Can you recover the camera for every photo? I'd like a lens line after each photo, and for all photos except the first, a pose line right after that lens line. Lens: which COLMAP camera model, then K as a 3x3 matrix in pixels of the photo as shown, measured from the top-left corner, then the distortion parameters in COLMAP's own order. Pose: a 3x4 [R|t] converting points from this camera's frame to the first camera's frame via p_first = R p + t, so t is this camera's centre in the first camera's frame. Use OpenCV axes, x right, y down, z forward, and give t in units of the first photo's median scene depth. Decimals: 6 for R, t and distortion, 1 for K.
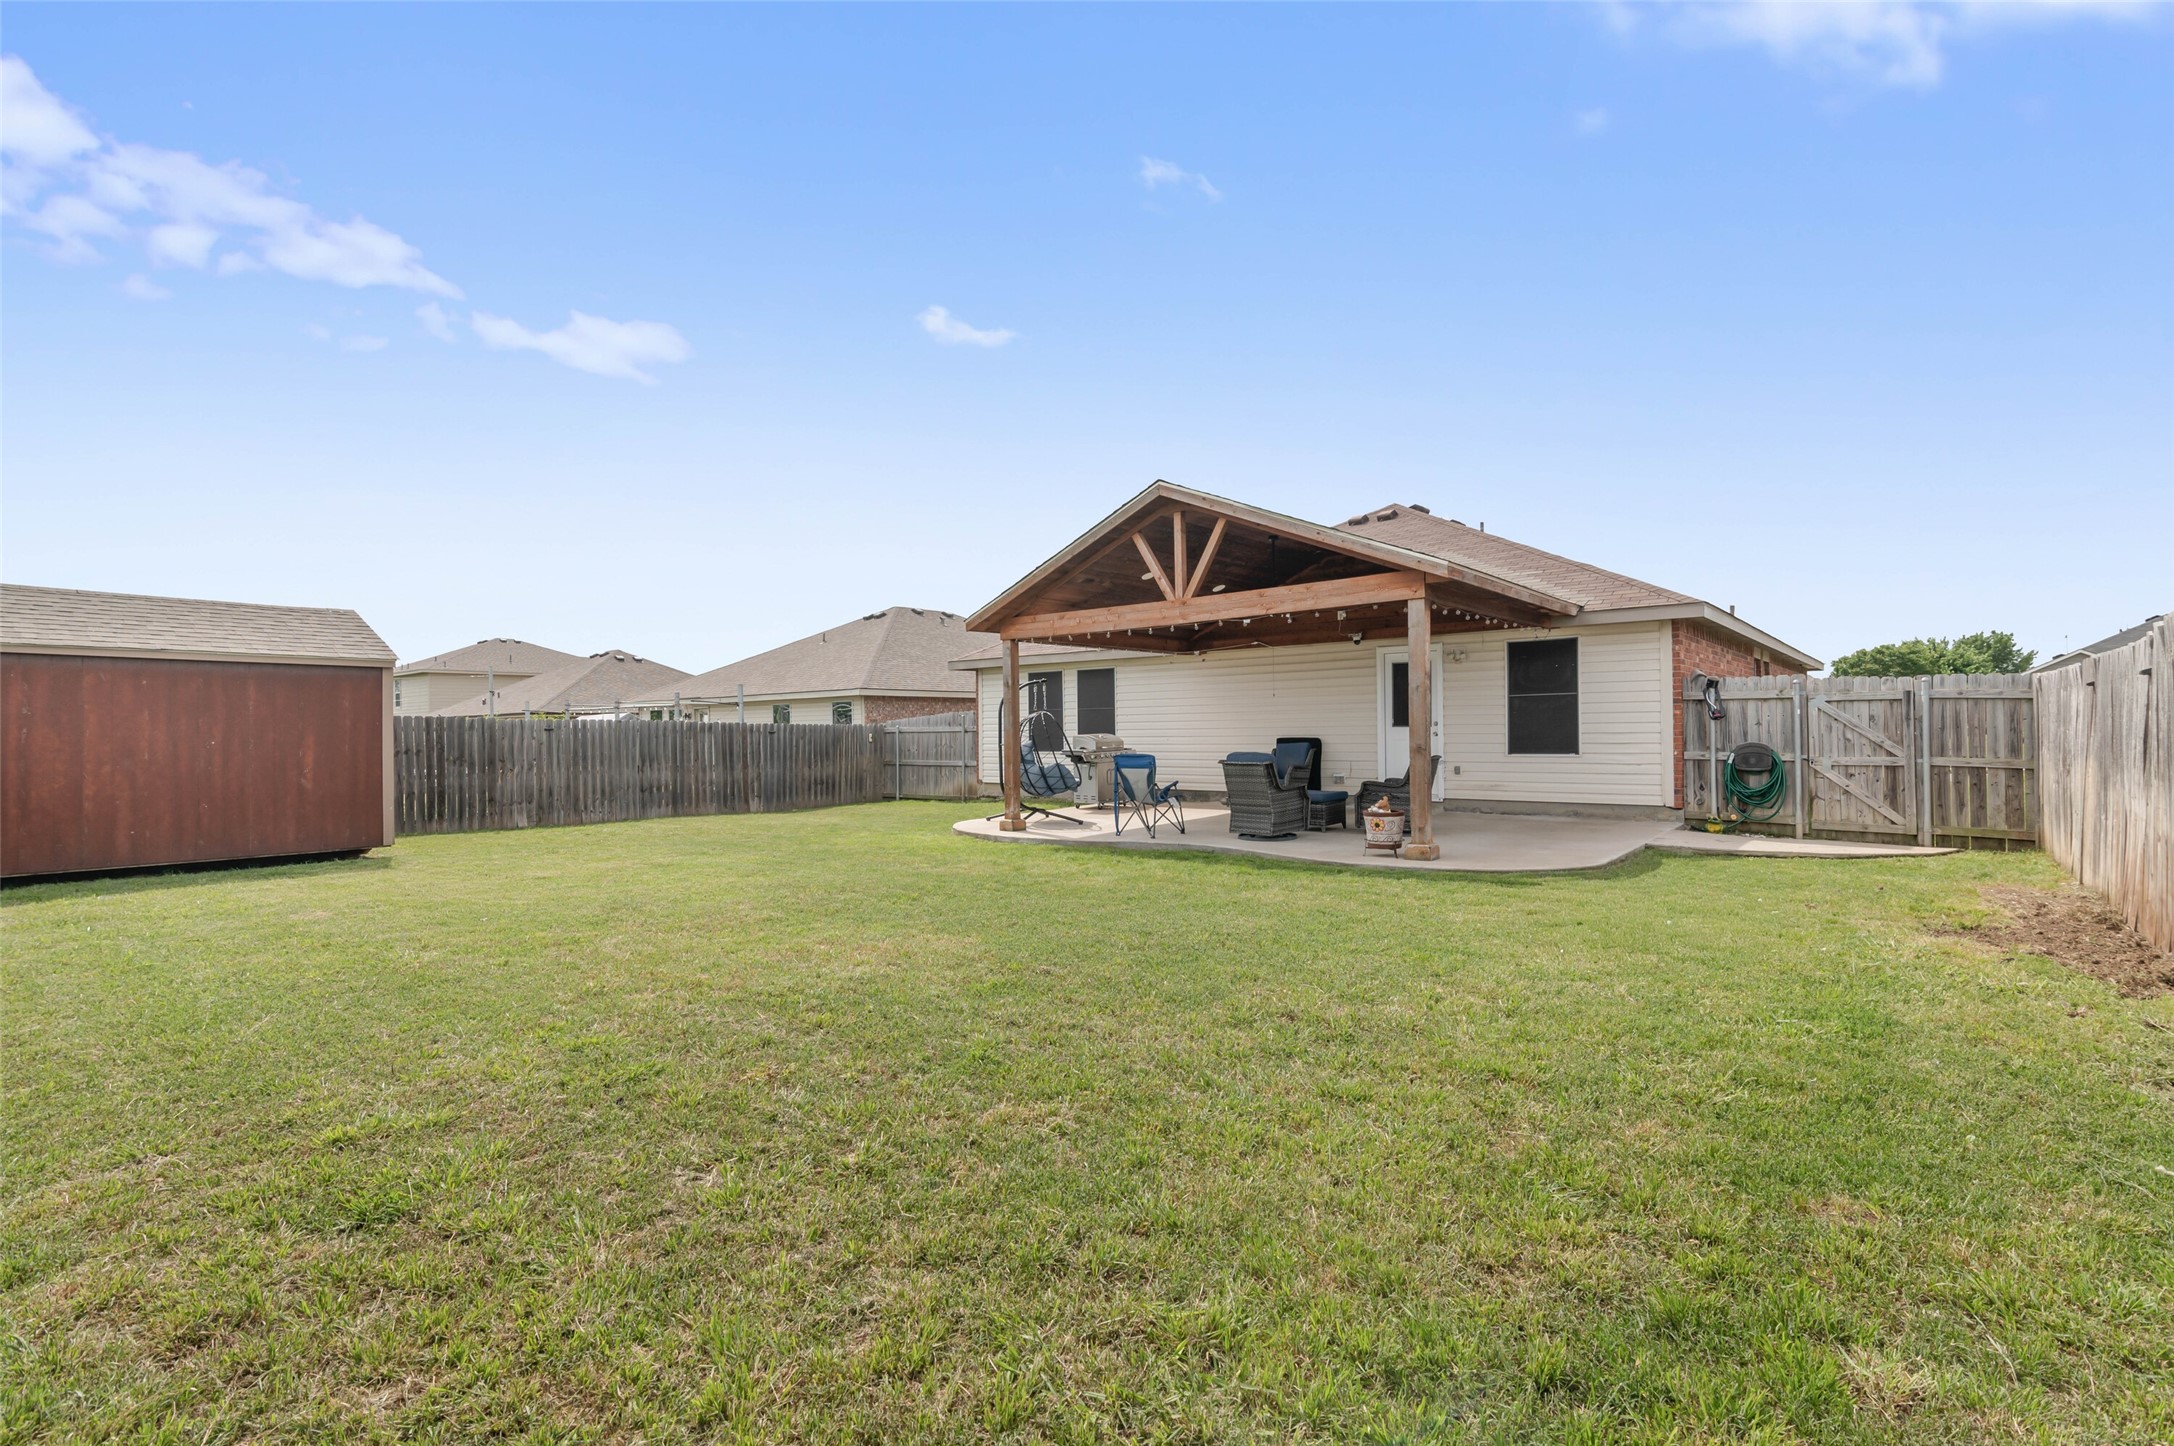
lens RADIAL K [[1013.0, 0, 1089.5], [0, 1013.0, 722.5], [0, 0, 1]] dist [-0.005767, 0.000310]
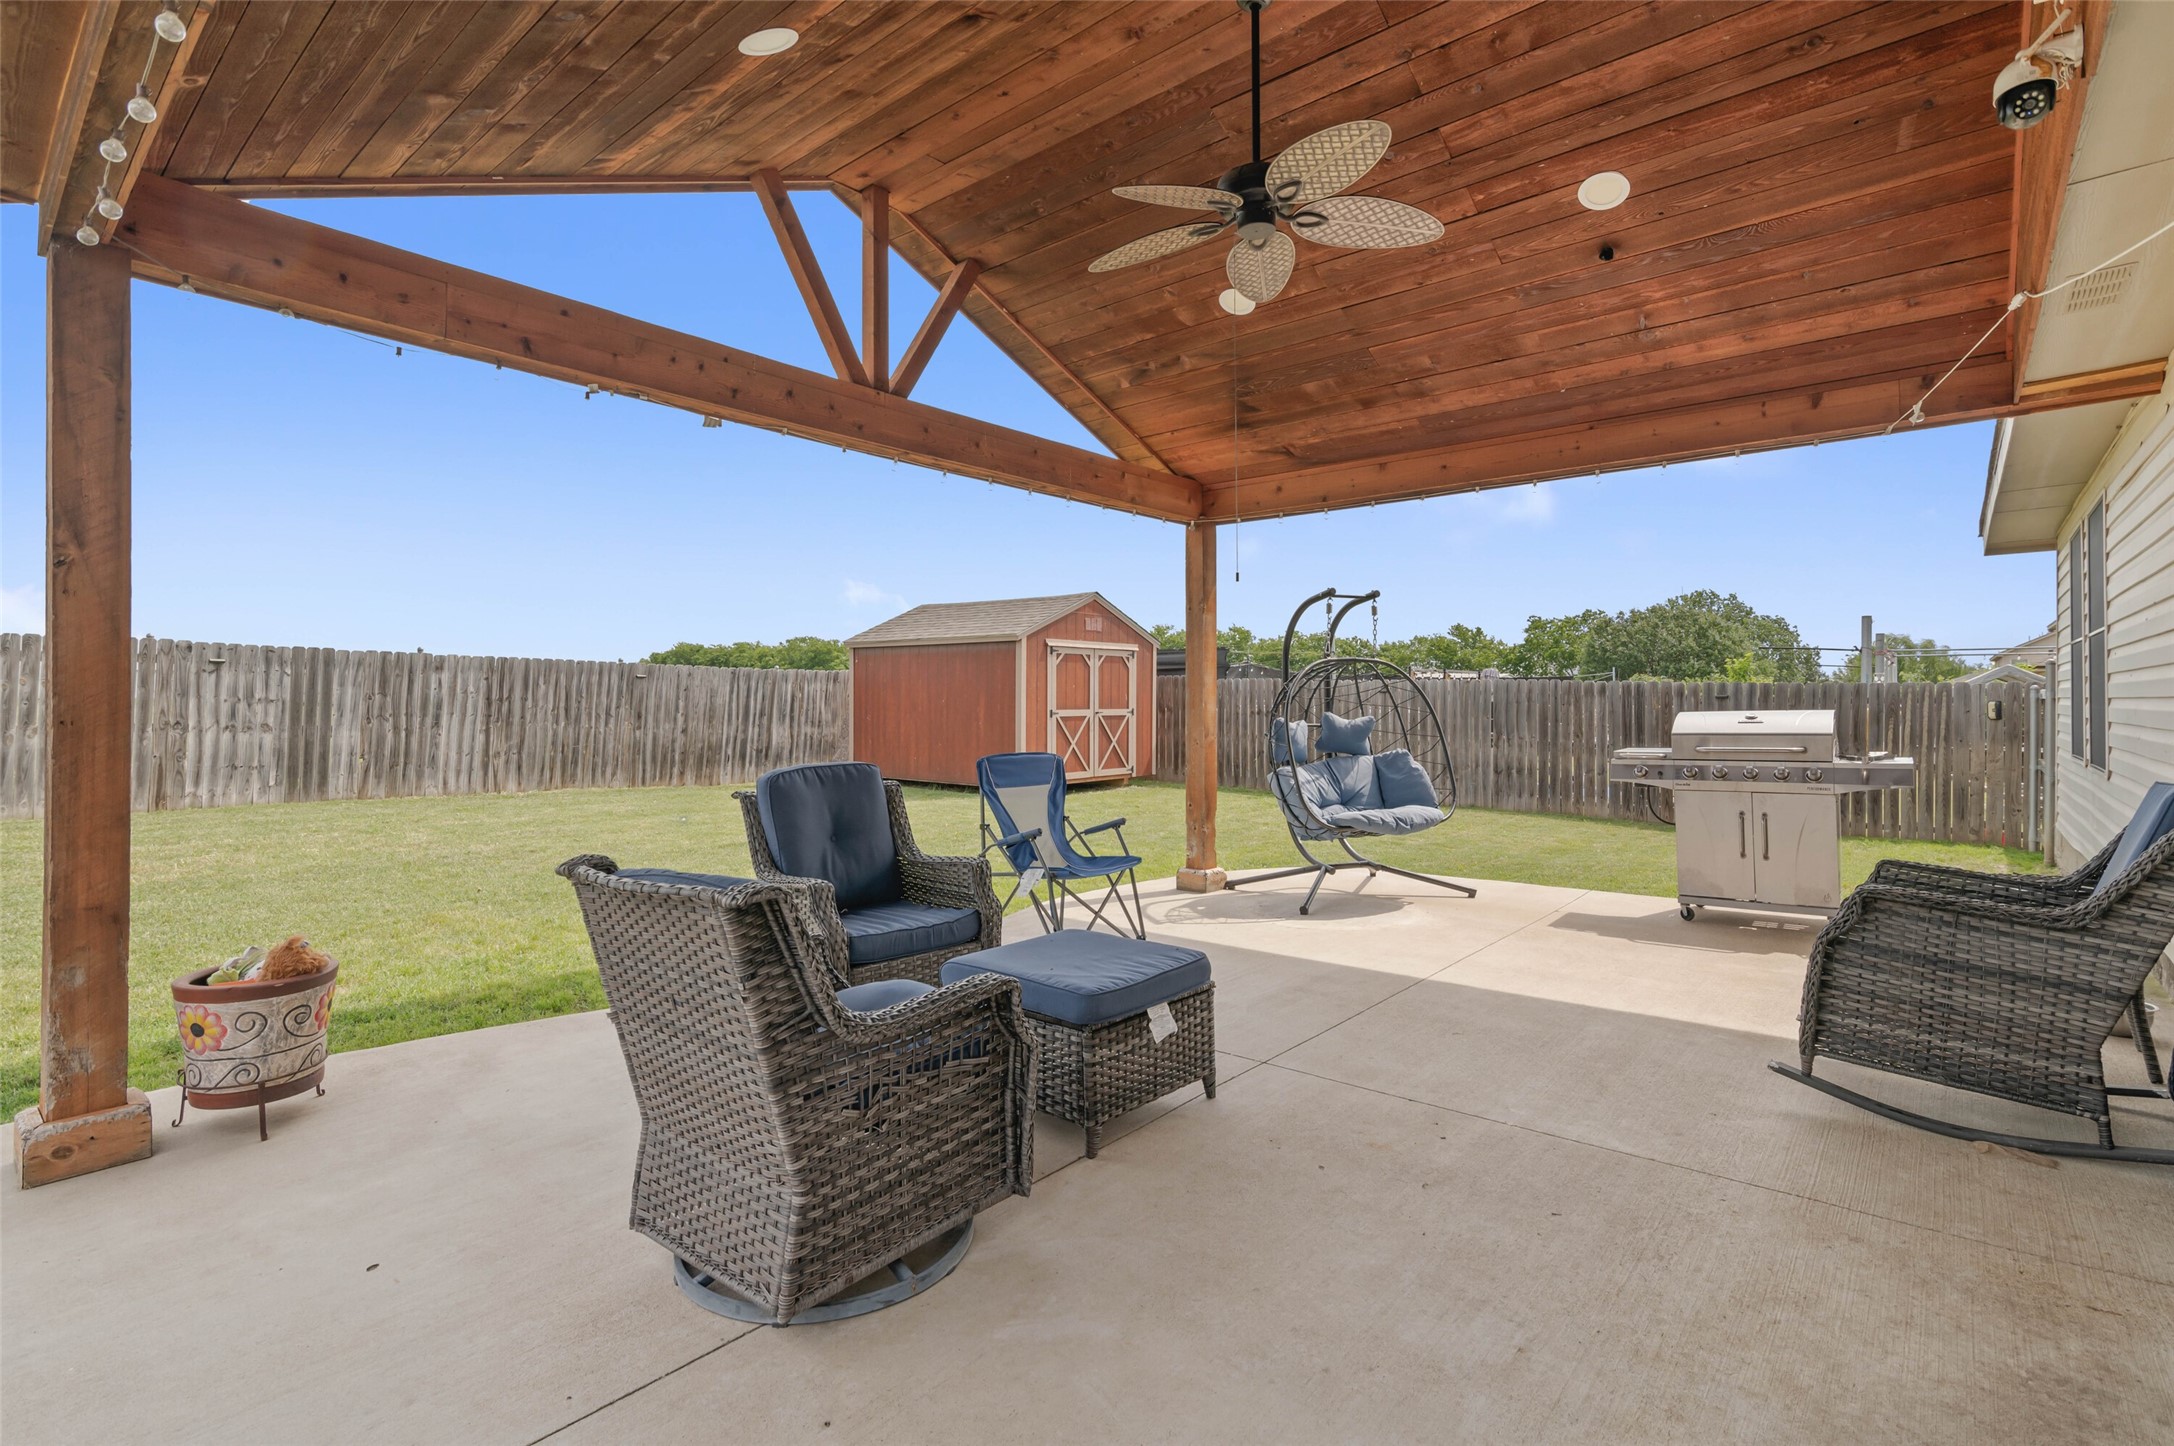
lens RADIAL K [[1013.0, 0, 1089.5], [0, 1013.0, 722.5], [0, 0, 1]] dist [-0.005767, 0.000310]
pose [[-0.024706, 0.029290, -0.999266, 0.604531], [0.004747, 0.999563, 0.029181, 0.009387], [0.999683, -0.004022, -0.024835, 1.315714]]
